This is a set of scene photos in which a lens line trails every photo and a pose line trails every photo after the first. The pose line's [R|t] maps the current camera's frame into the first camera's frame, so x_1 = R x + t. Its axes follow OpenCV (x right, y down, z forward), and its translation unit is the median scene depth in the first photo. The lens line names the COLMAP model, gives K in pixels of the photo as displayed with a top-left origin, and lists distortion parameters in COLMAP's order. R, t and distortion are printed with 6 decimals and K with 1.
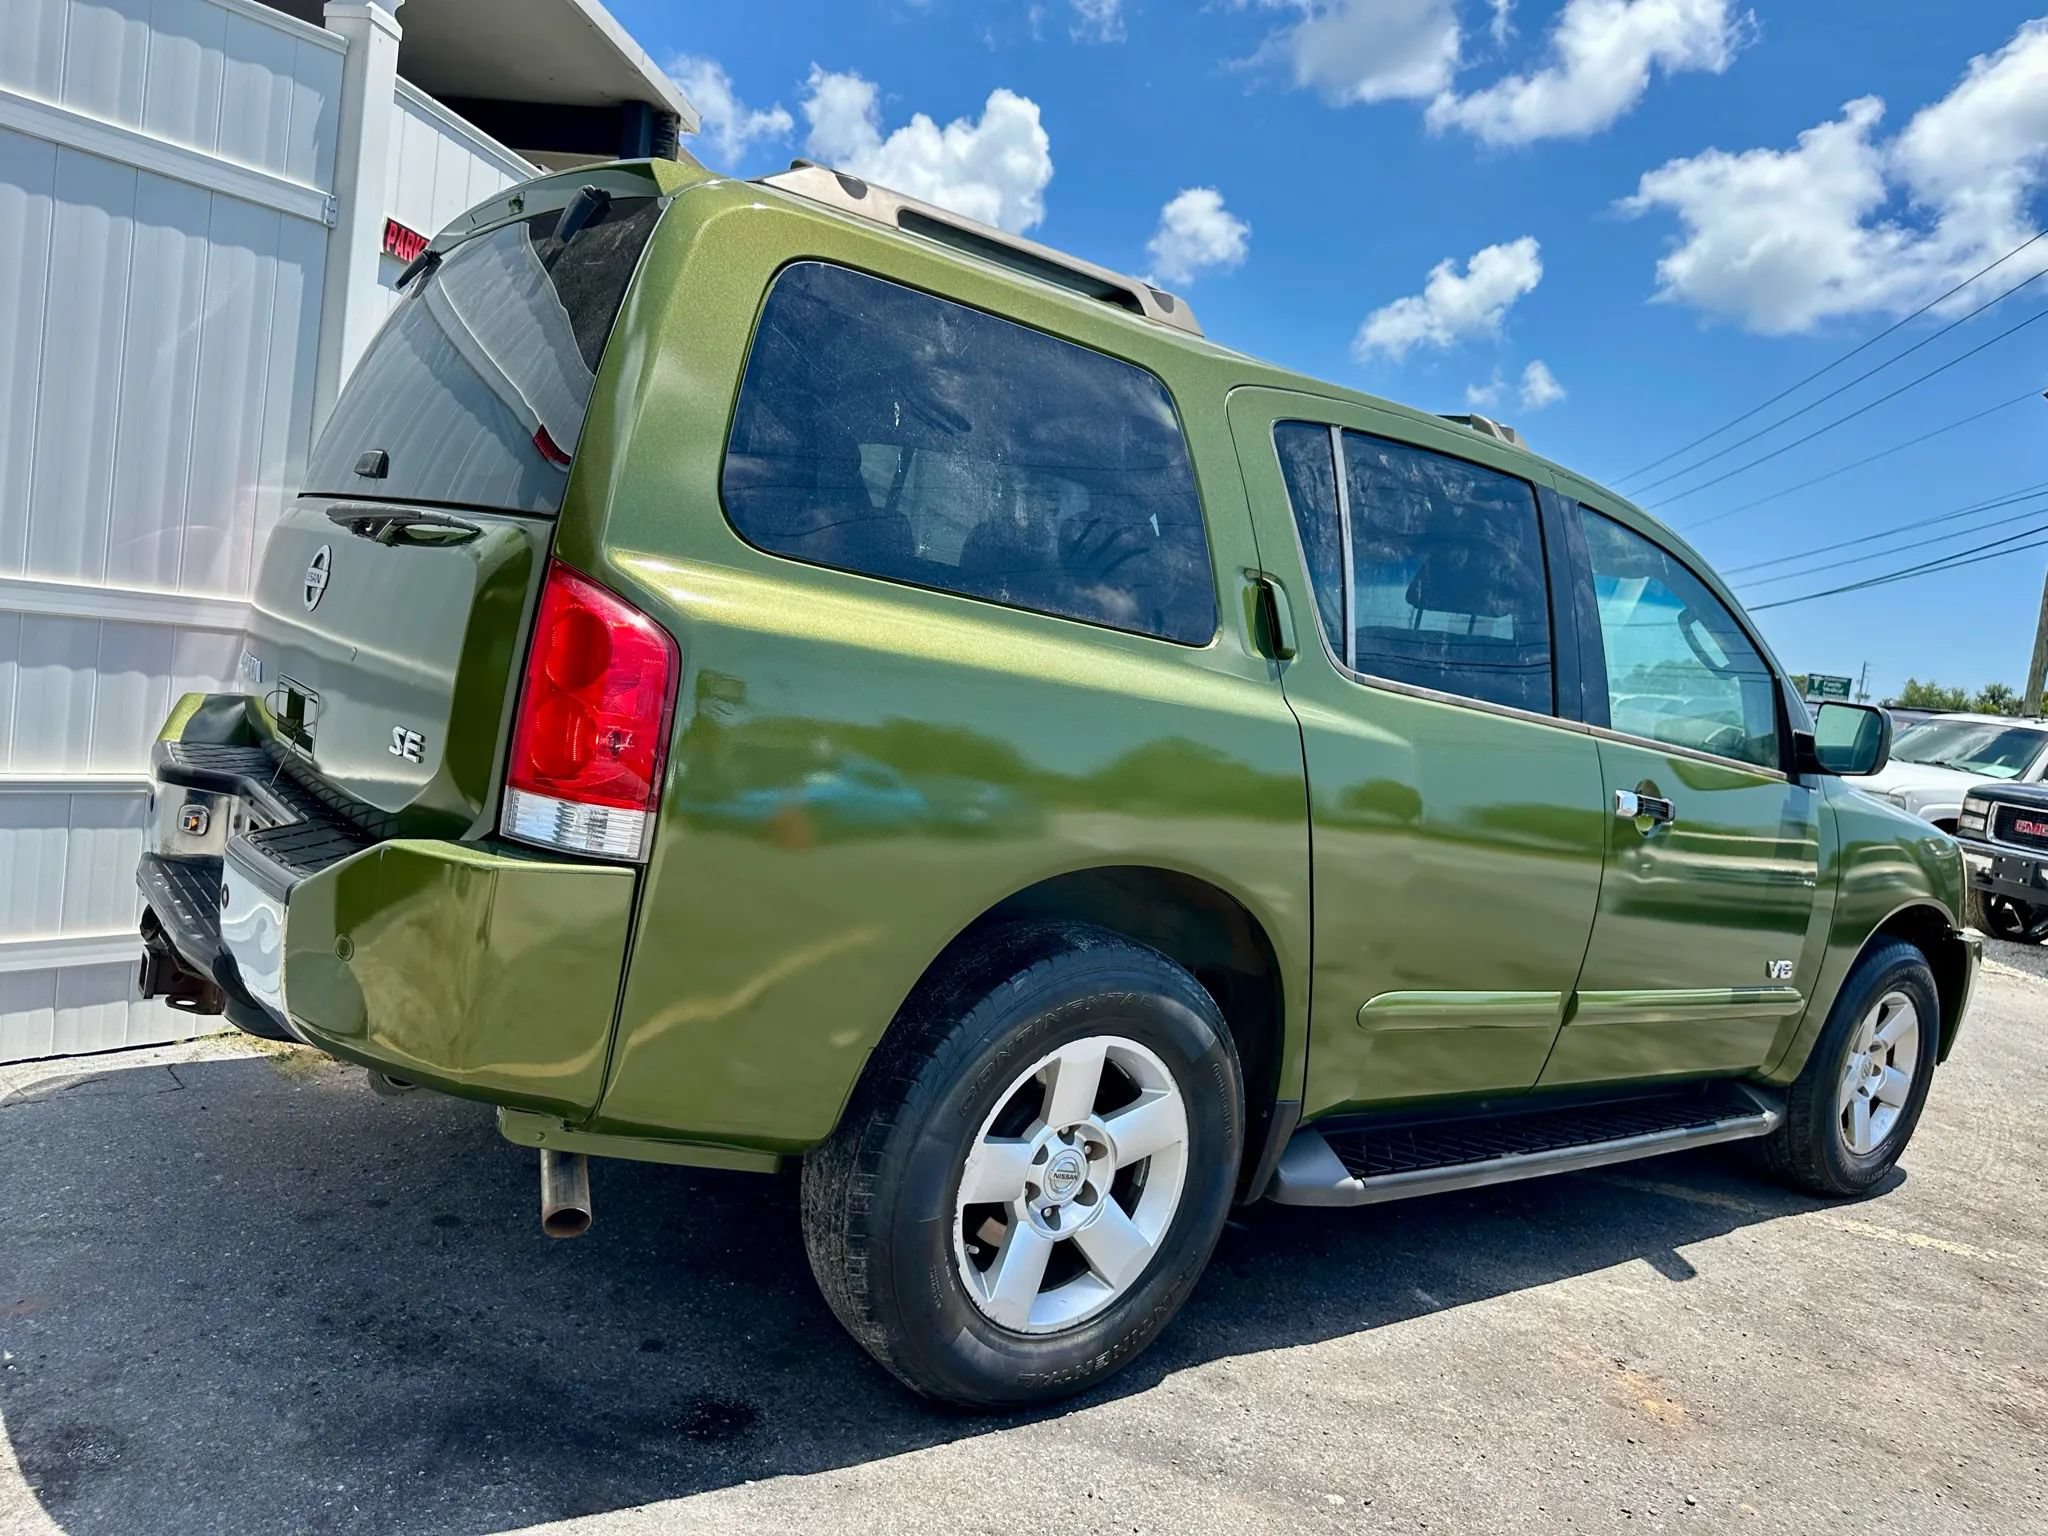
lens RADIAL K [[1545.8, 0, 1030.3], [0, 1545.8, 784.4], [0, 0, 1]] dist [0.030058, -0.047969]
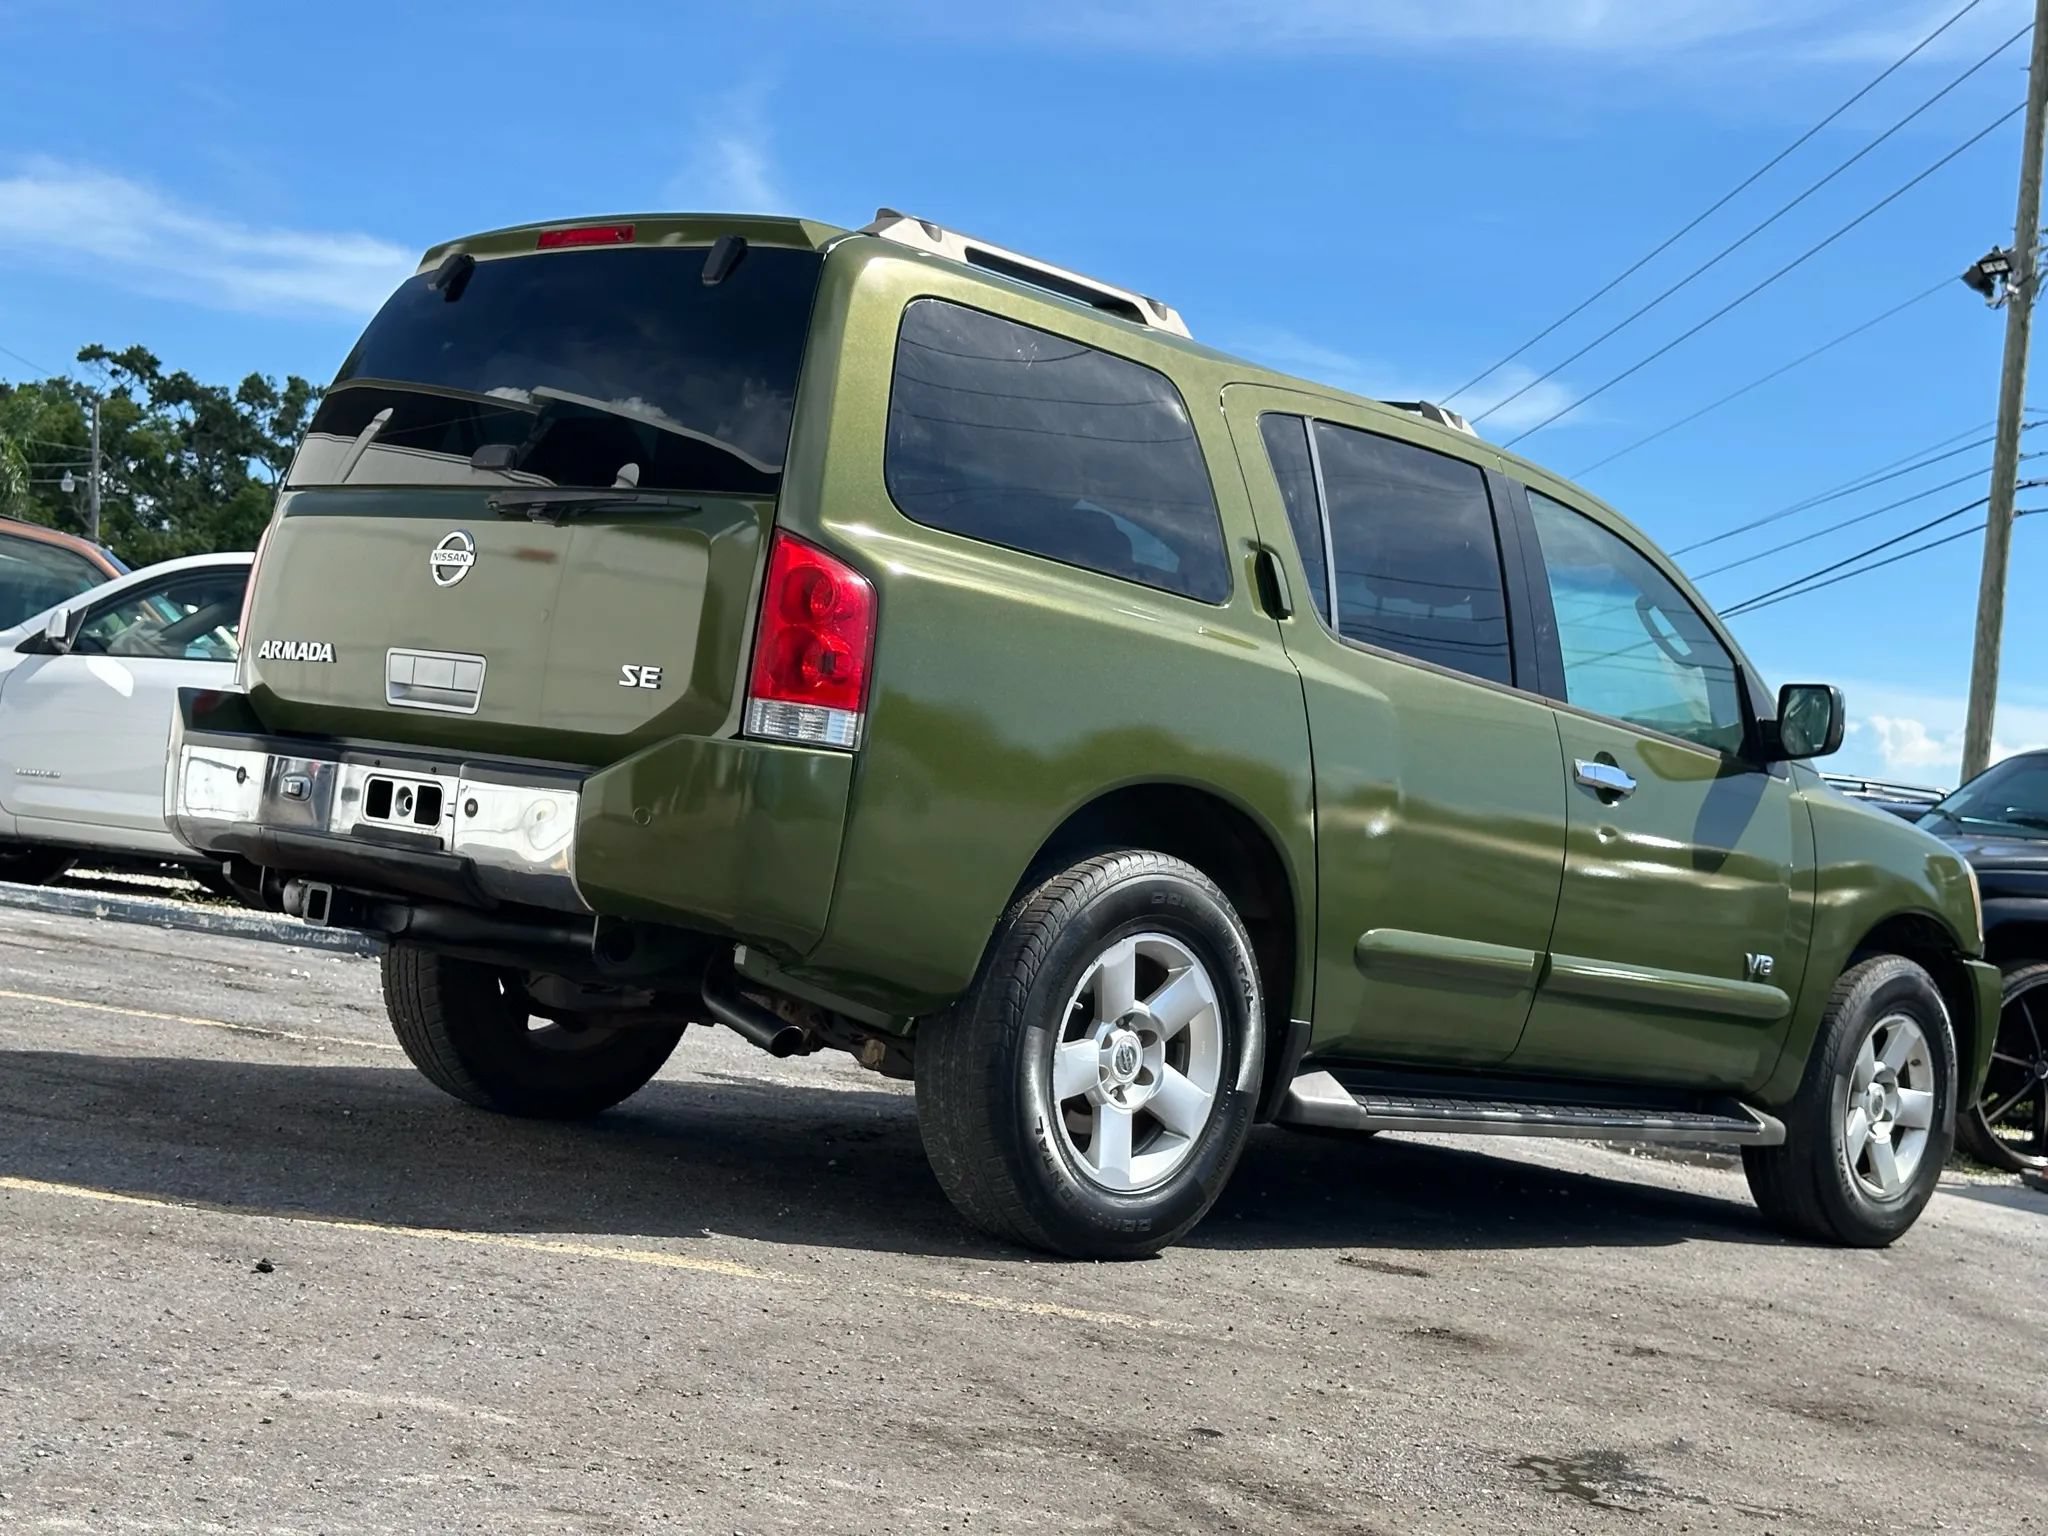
lens RADIAL K [[3151.0, 0, 1025.4], [0, 3151.0, 784.9], [0, 0, 1]] dist [0.015841, 0.000000]
pose [[0.986188, -0.026650, 0.163473, -0.358509], [0.042167, 0.994847, -0.092198, 0.218300], [-0.160174, 0.097818, 0.982230, -1.097312]]
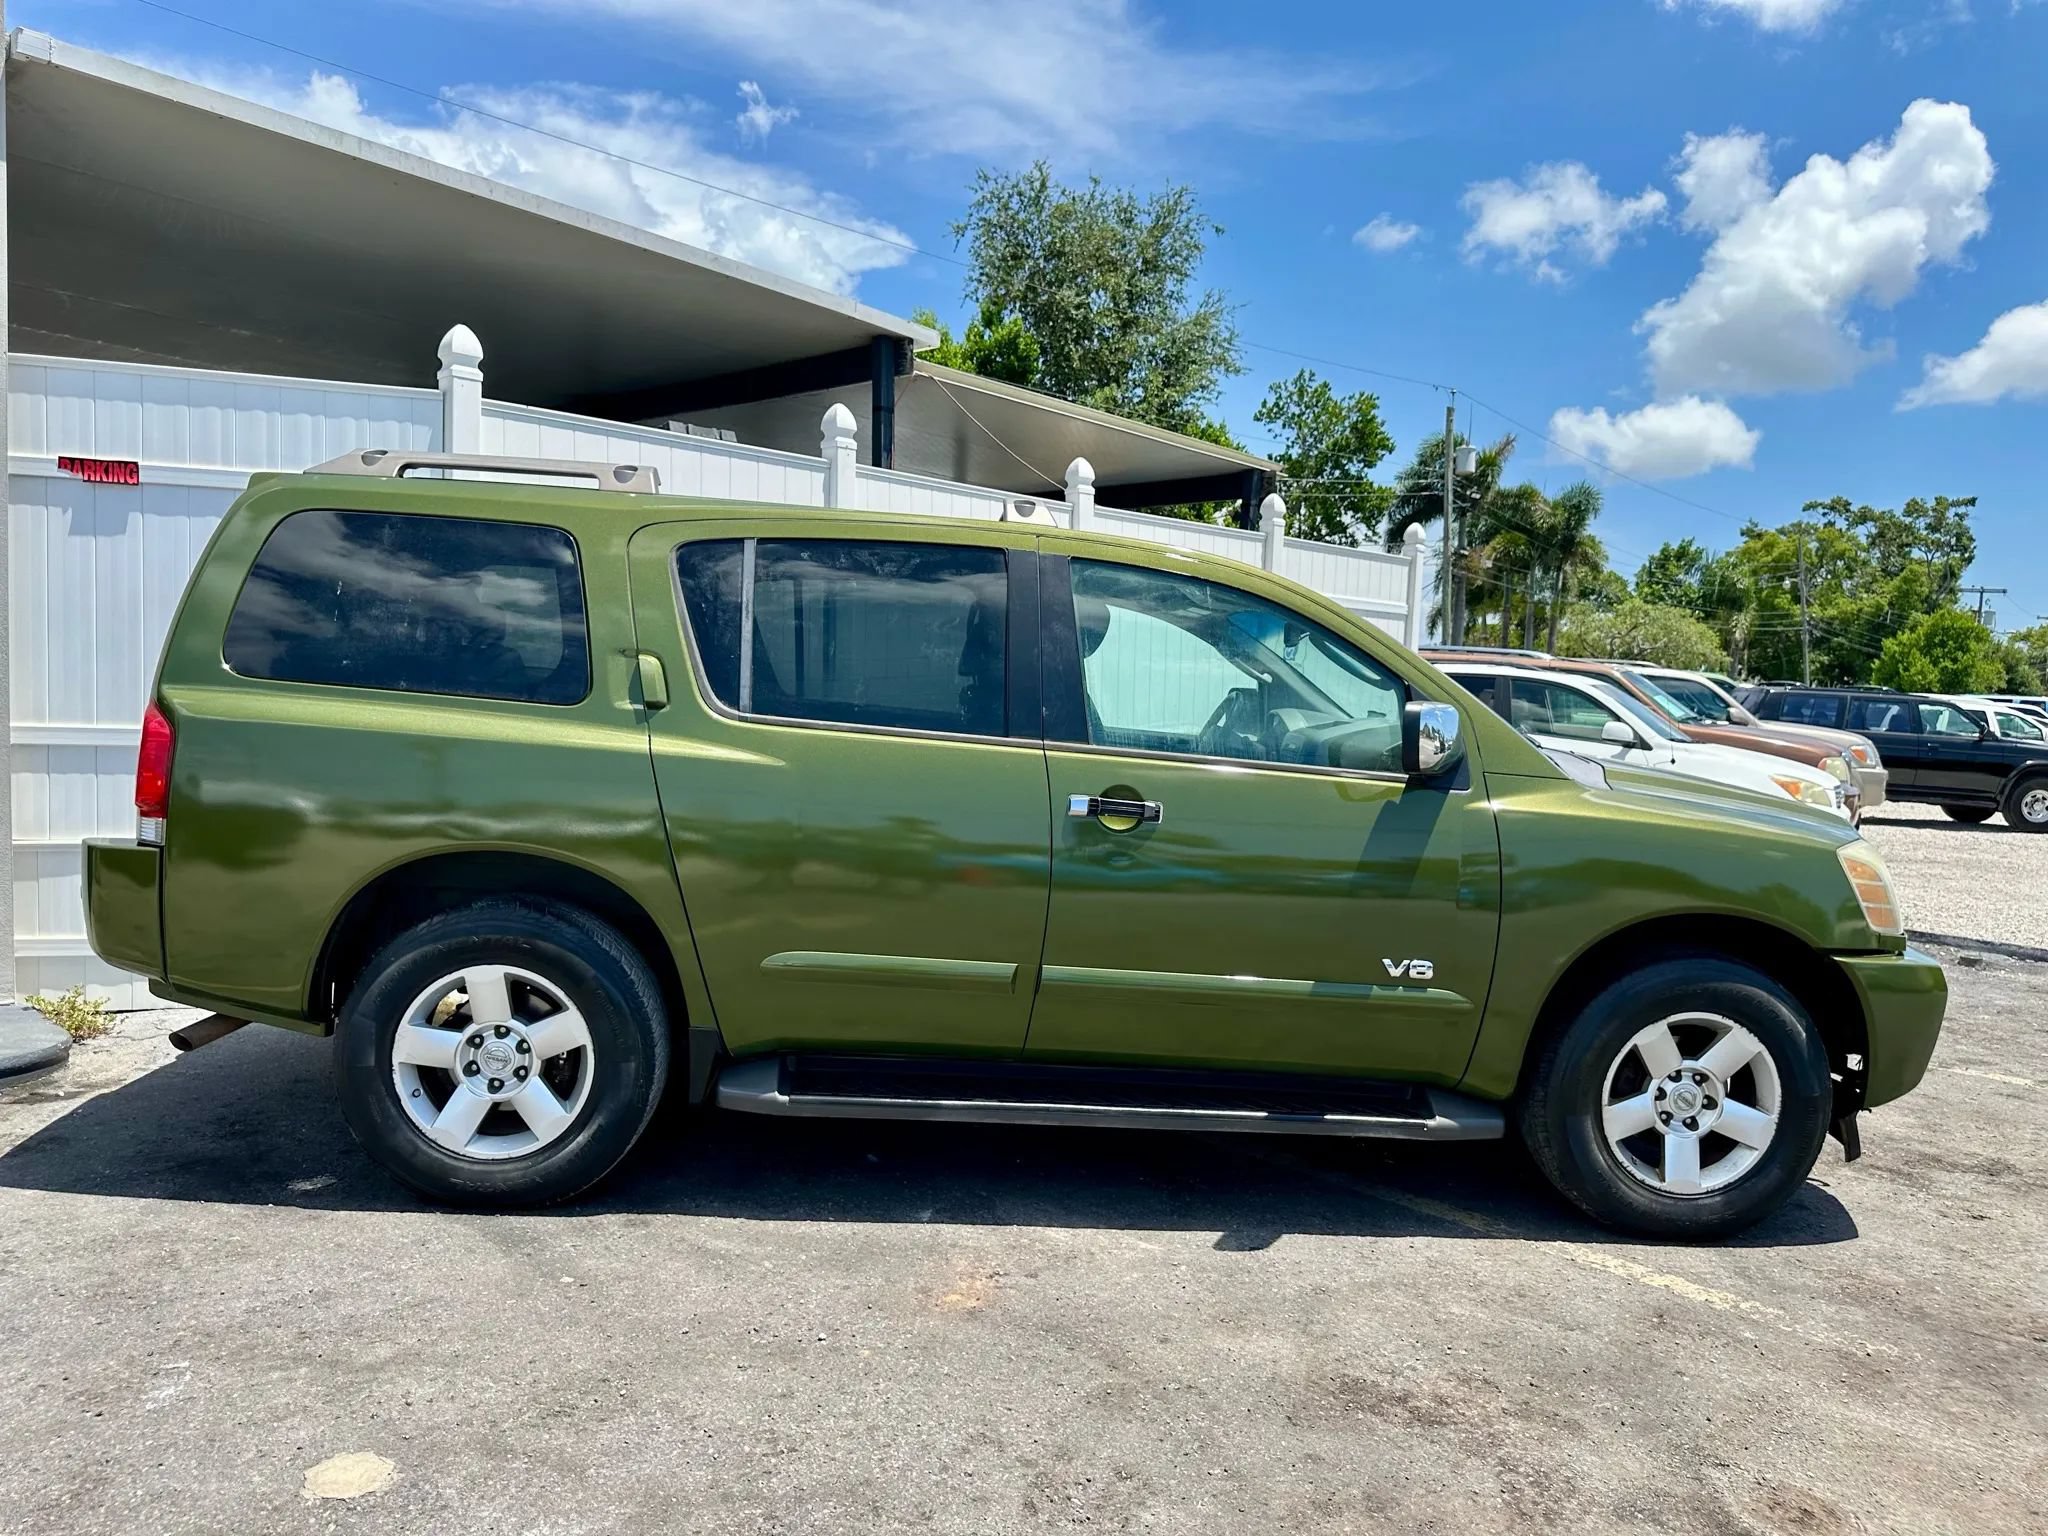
lens RADIAL K [[1545.8, 0, 987.2], [0, 1545.8, 768.8], [0, 0, 1]] dist [0.030058, -0.047969]
pose [[0.815429, -0.066779, -0.574992, 1.091654], [0.017466, 0.995710, -0.090871, 0.097036], [0.578594, 0.064056, 0.813097, 0.012440]]
